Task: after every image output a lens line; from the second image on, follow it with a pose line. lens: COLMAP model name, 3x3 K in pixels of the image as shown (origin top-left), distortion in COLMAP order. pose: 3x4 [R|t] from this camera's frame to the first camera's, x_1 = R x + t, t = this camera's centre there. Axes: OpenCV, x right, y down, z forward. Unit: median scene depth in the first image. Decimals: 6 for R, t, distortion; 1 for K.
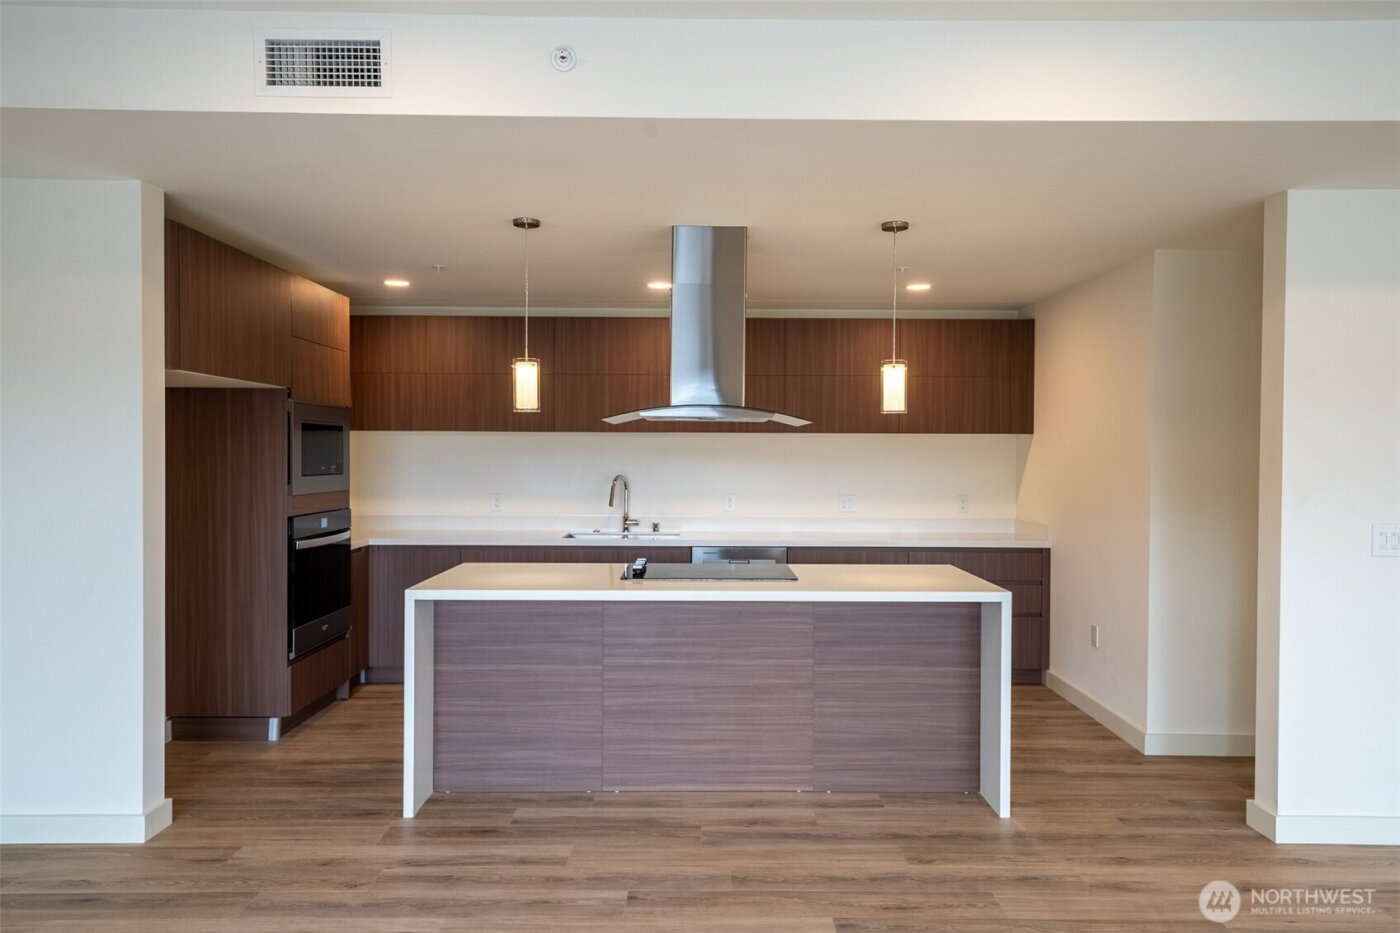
lens RADIAL K [[928.3, 0, 700.0], [0, 928.3, 466.5], [0, 0, 1]] dist [0.021938, 0.000146]
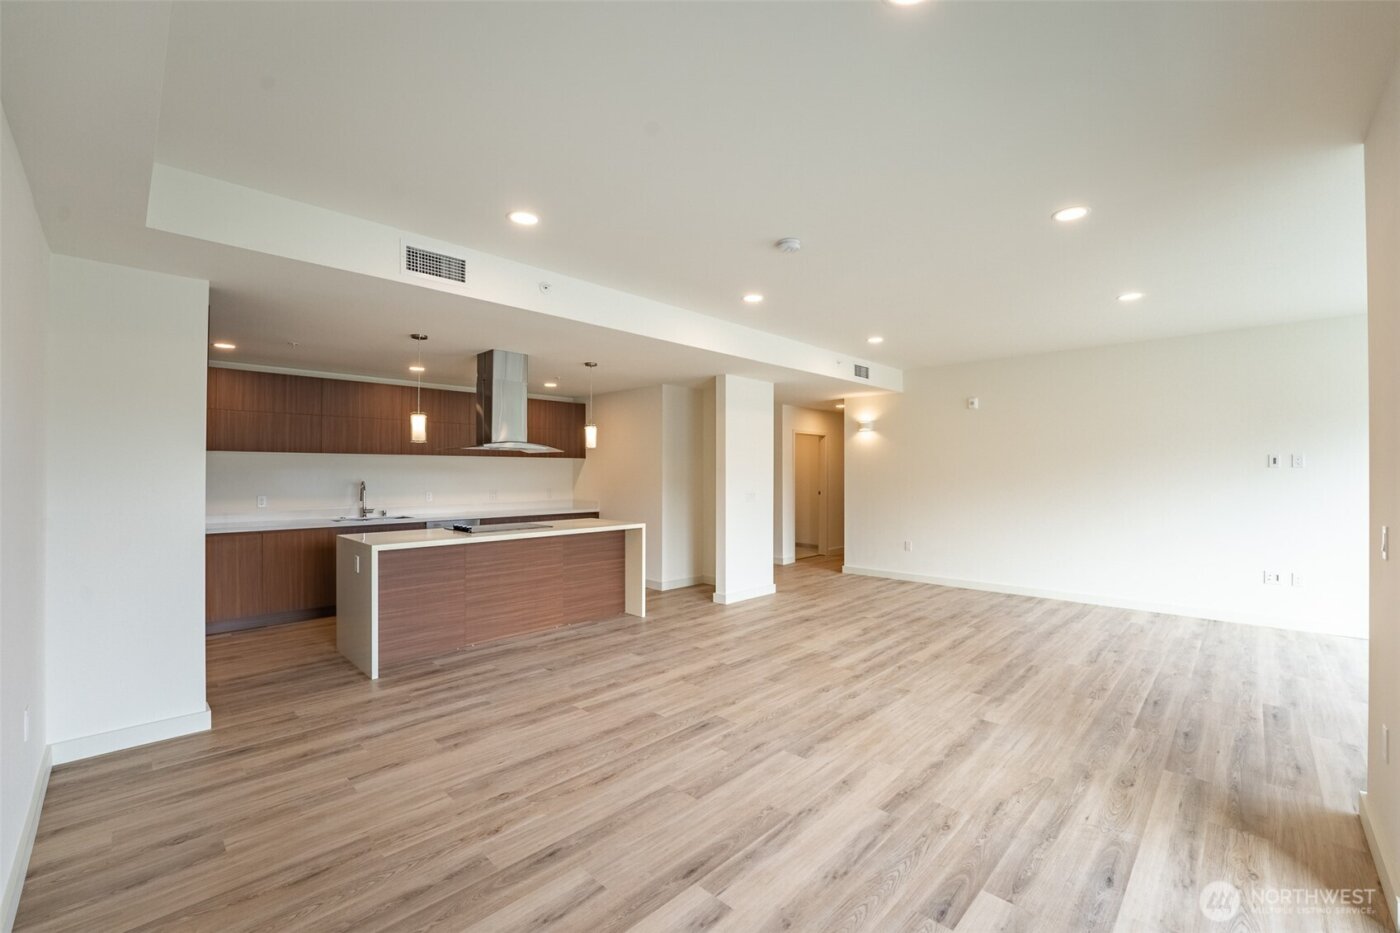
lens RADIAL K [[577.8, 0, 703.4], [0, 577.8, 469.1], [0, 0, 1]] dist [-0.017081, 0.000099]
pose [[0.702107, -0.000138, 0.712071, -0.597902], [0.012091, 0.999858, -0.011728, 0.011477], [-0.711969, 0.016843, 0.702009, -0.159731]]
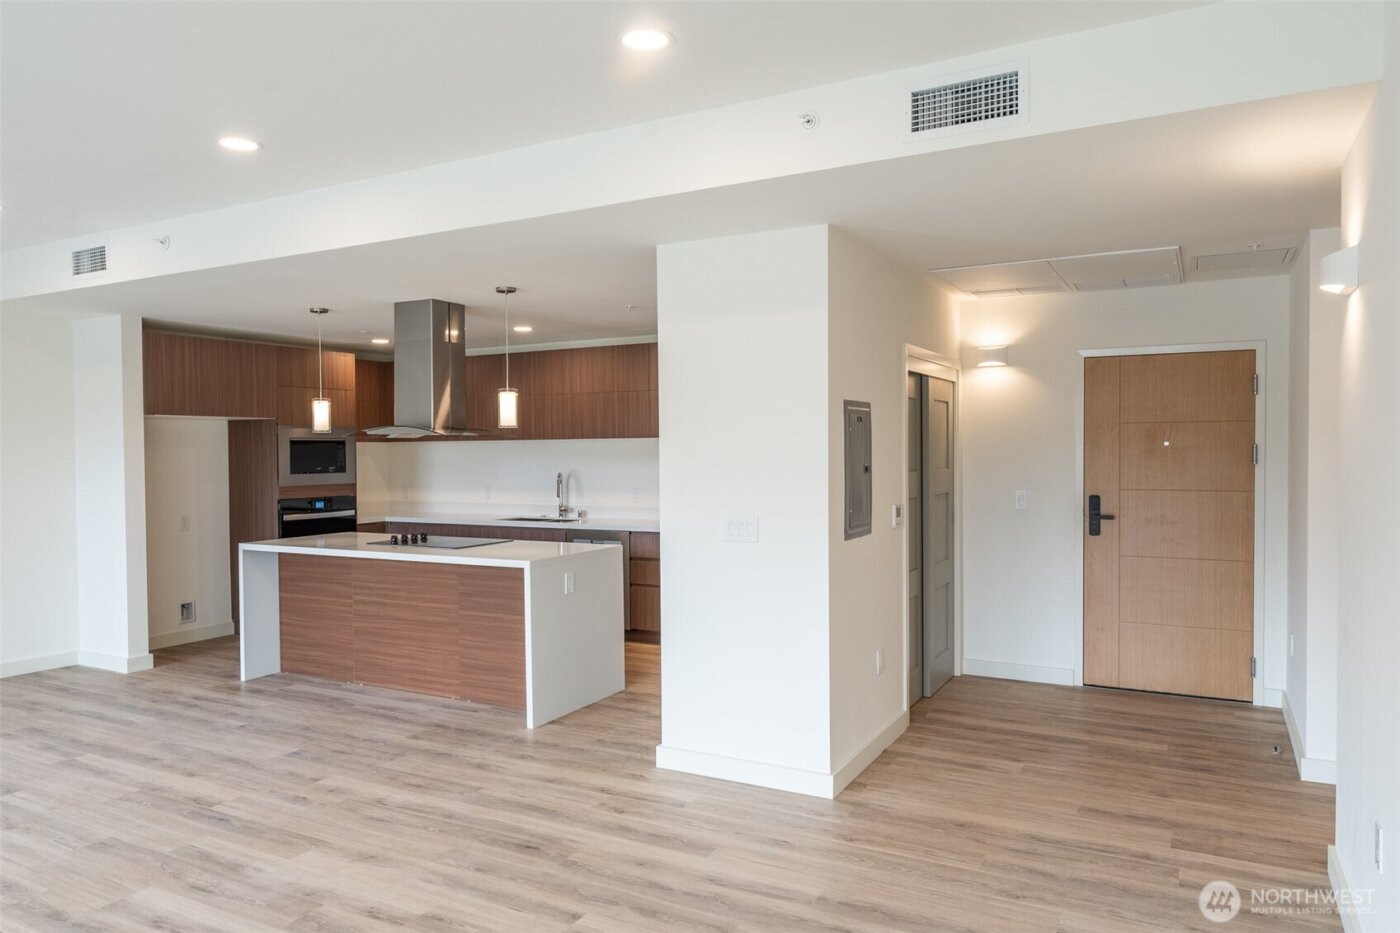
lens RADIAL K [[931.6, 0, 700.0], [0, 931.6, 466.5], [0, 0, 1]] dist [-0.002759, -0.000810]
pose [[0.878552, -0.003770, -0.477632, 1.124190], [0.006451, 0.999971, 0.003973, -0.005184], [0.477603, -0.006572, 0.878551, -0.058273]]
